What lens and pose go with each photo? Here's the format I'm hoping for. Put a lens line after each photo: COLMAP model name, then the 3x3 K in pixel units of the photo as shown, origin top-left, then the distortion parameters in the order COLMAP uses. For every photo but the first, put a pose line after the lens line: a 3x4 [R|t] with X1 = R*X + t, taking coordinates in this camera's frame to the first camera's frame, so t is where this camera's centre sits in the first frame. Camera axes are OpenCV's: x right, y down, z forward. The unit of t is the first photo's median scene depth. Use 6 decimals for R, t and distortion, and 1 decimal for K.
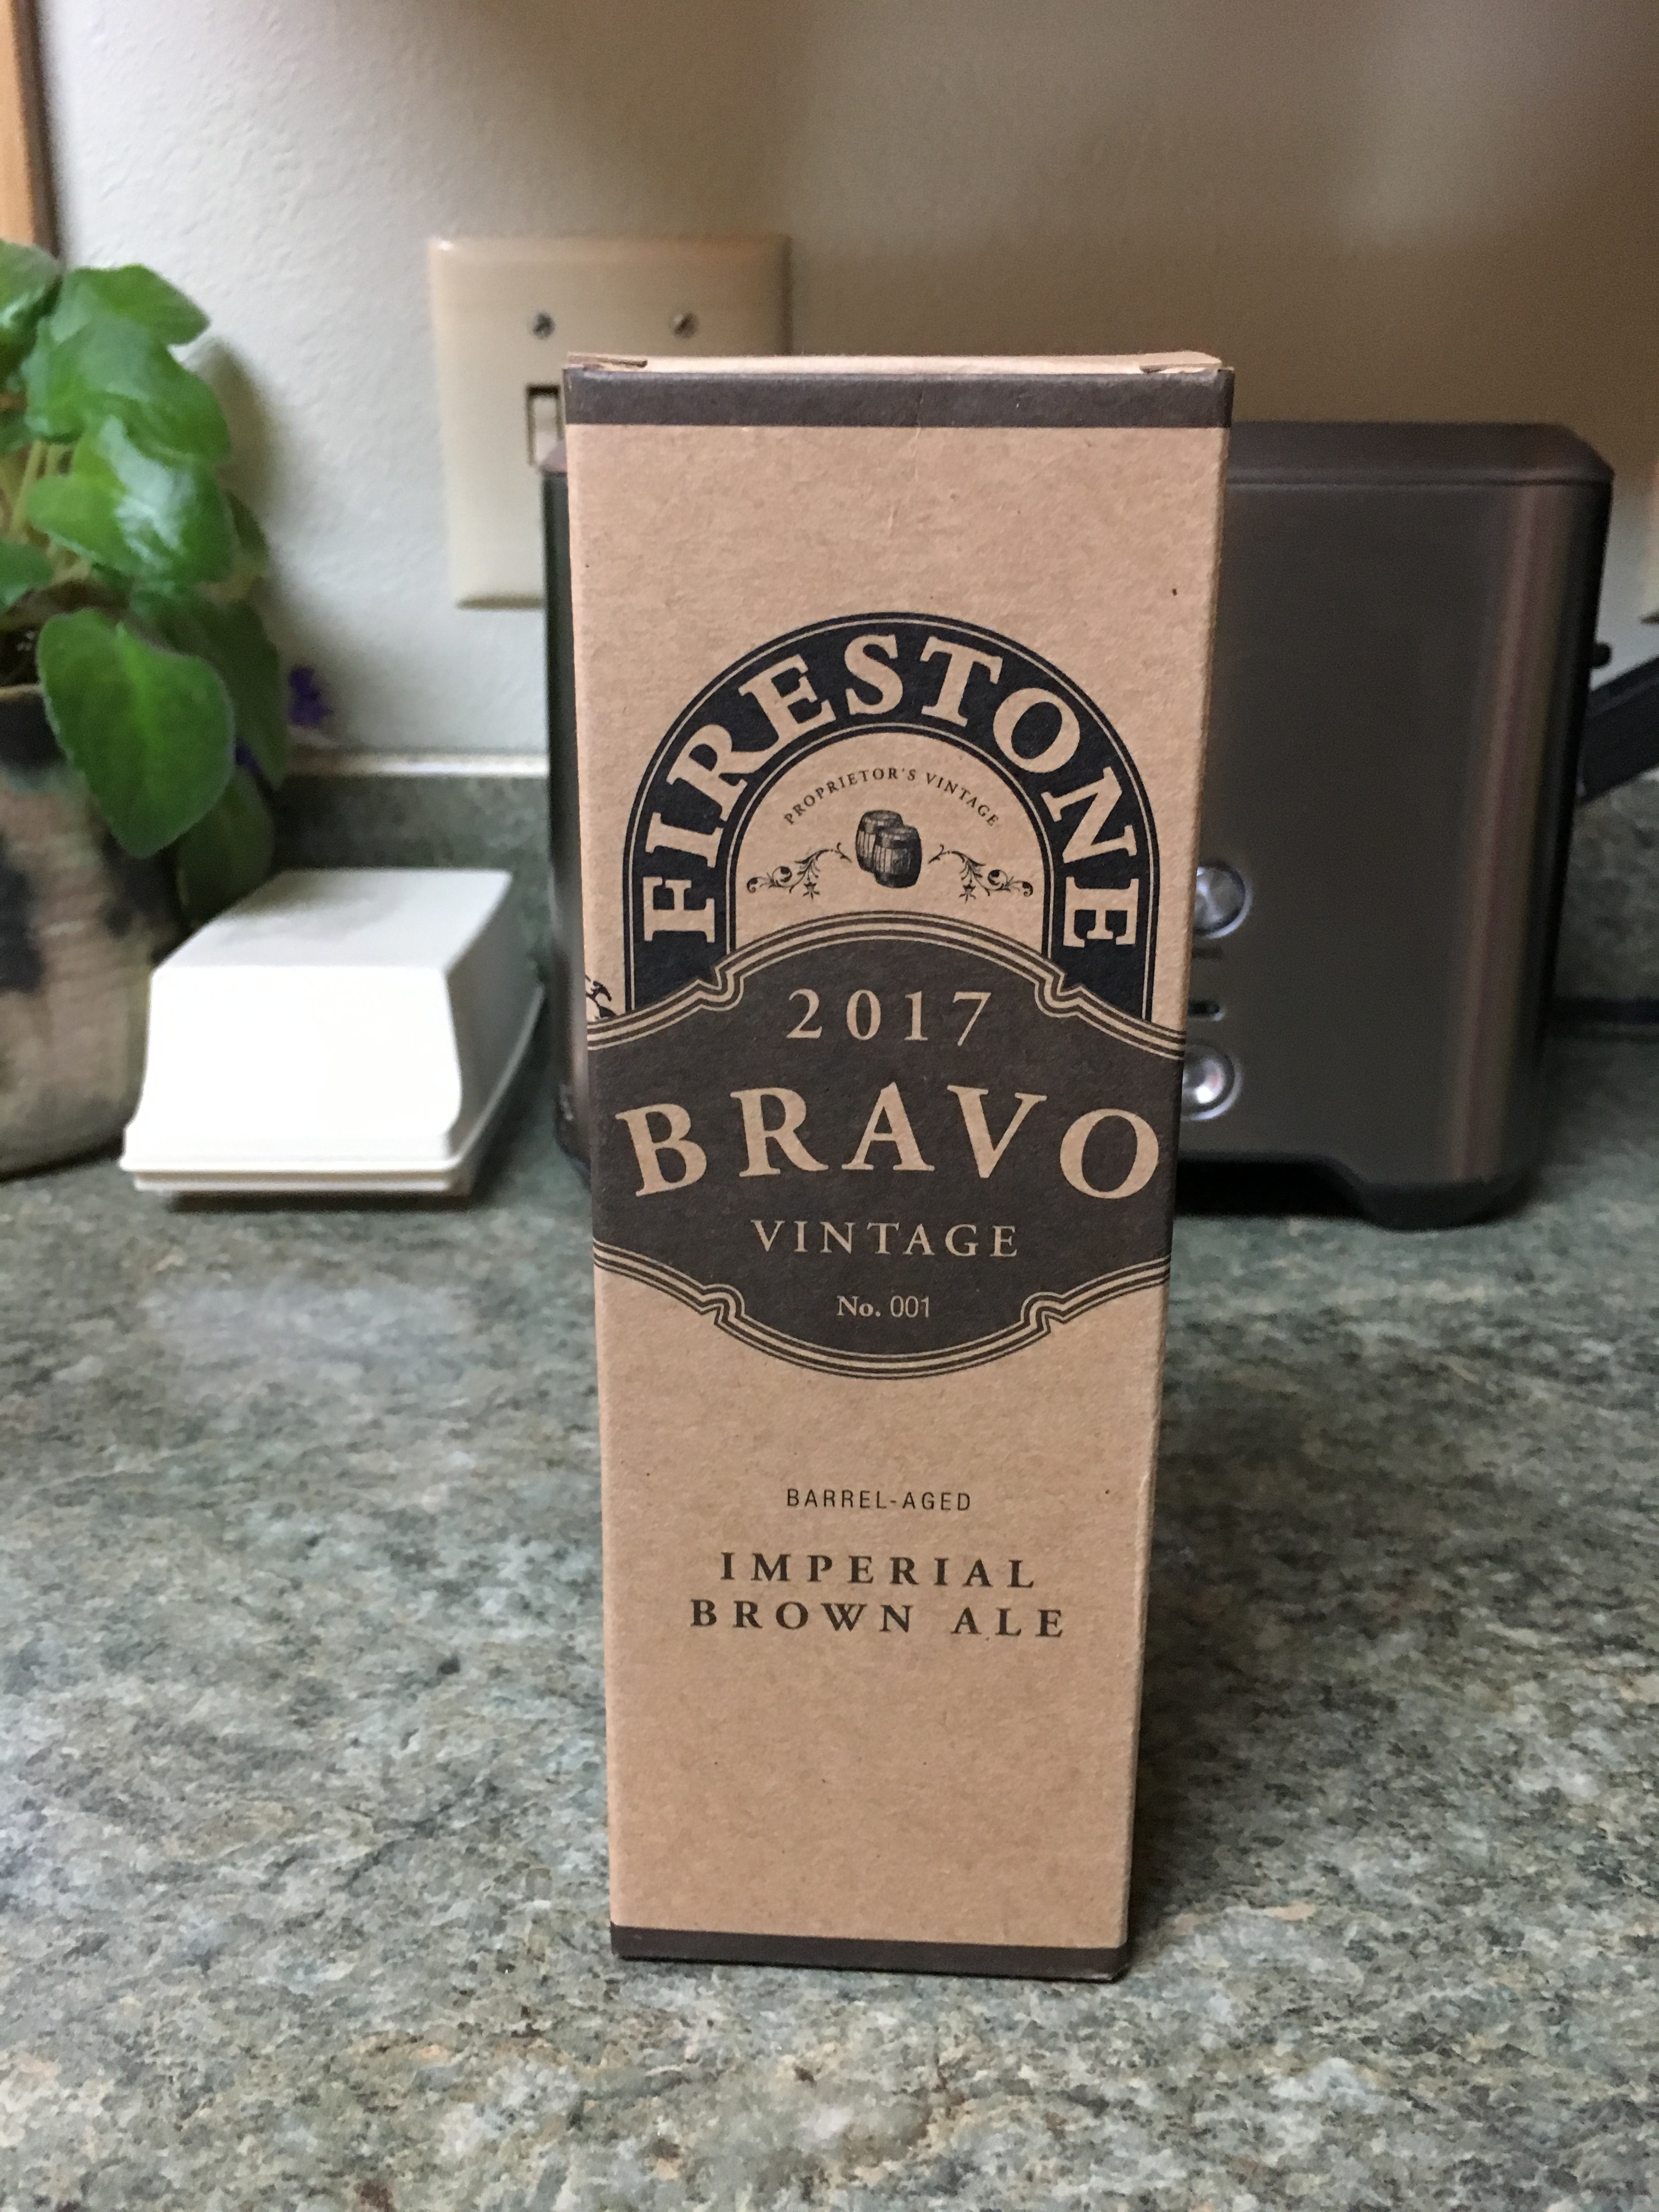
lens RADIAL K [[1897.1, 0, 834.4], [0, 1897.1, 1100.7], [0, 0, 1]] dist [0.064992, -0.122167]
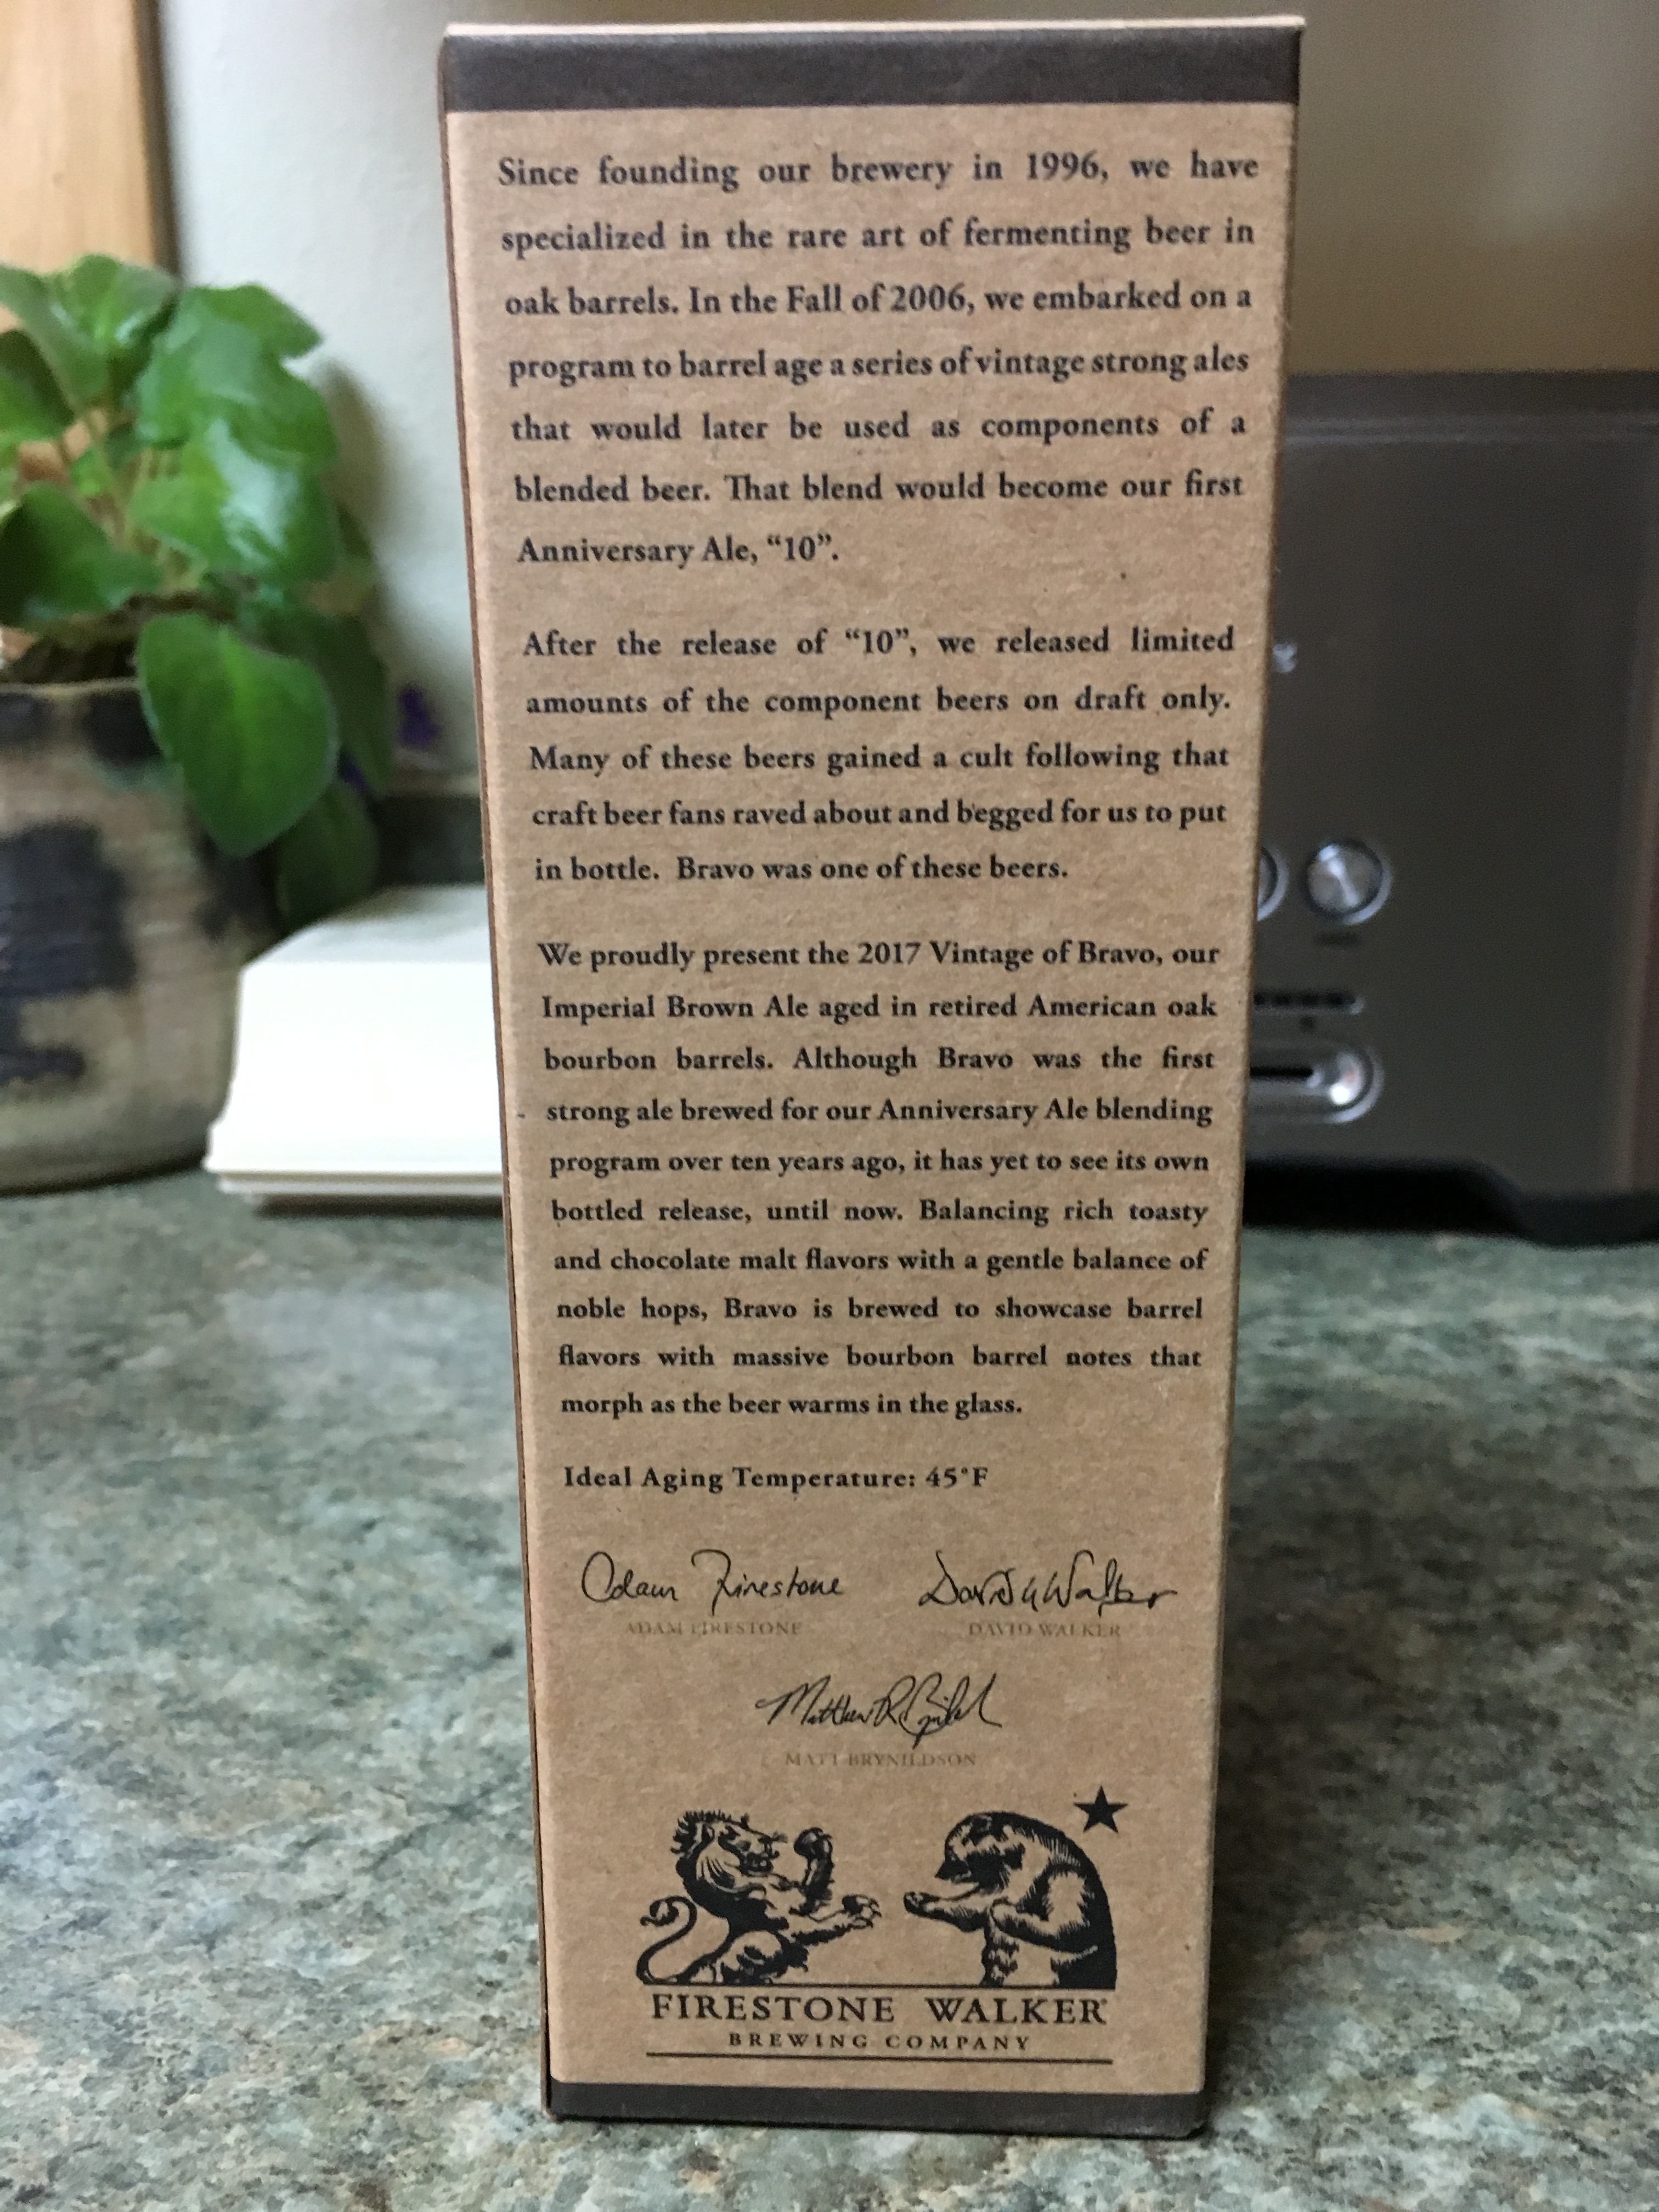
lens RADIAL K [[1910.1, 0, 831.9], [0, 1910.1, 1109.3], [0, 0, 1]] dist [0.071035, -0.139519]
pose [[0.997216, 0.002651, -0.074519, 0.024807], [-0.006496, 0.998657, -0.051402, 0.081850], [0.074283, 0.051743, 0.995894, 0.074981]]
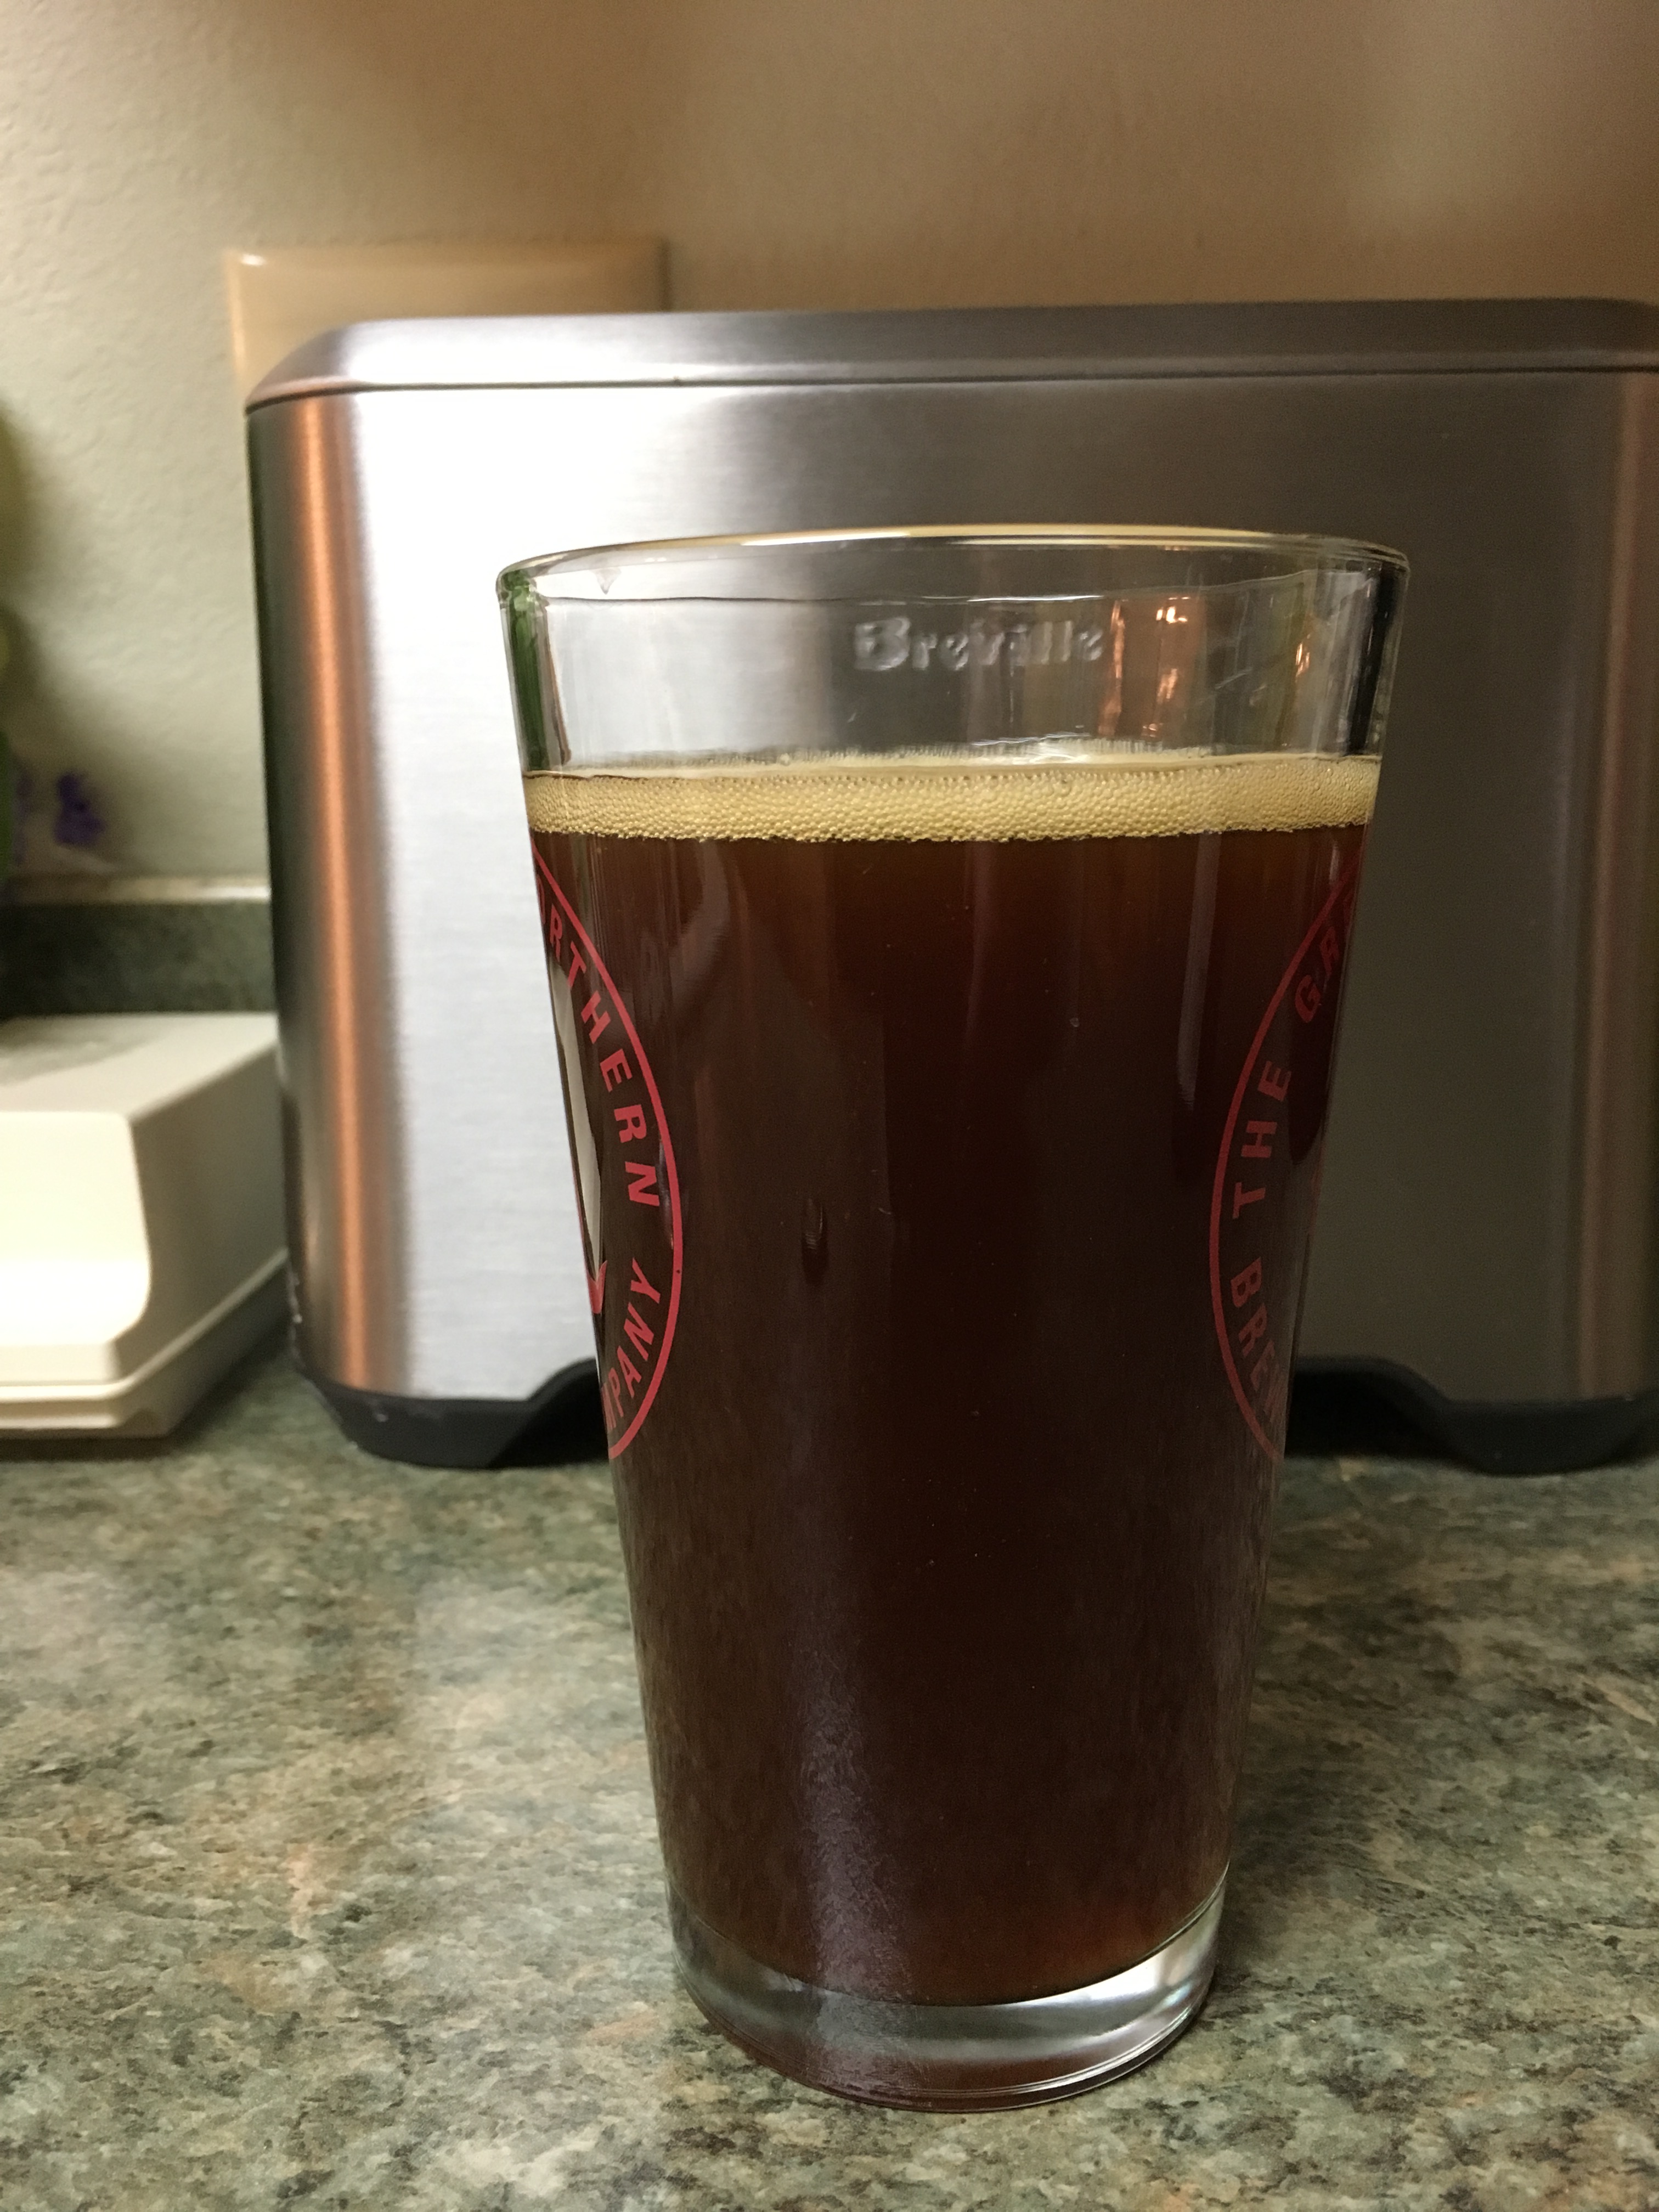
lens RADIAL K [[1920.1, 0, 830.3], [0, 1920.1, 1065.5], [0, 0, 1]] dist [0.060011, -0.110238]
pose [[0.999477, -0.014839, -0.028735, 0.124574], [0.010426, 0.988925, -0.148051, 0.037477], [0.030614, 0.147674, 0.988562, 0.458184]]
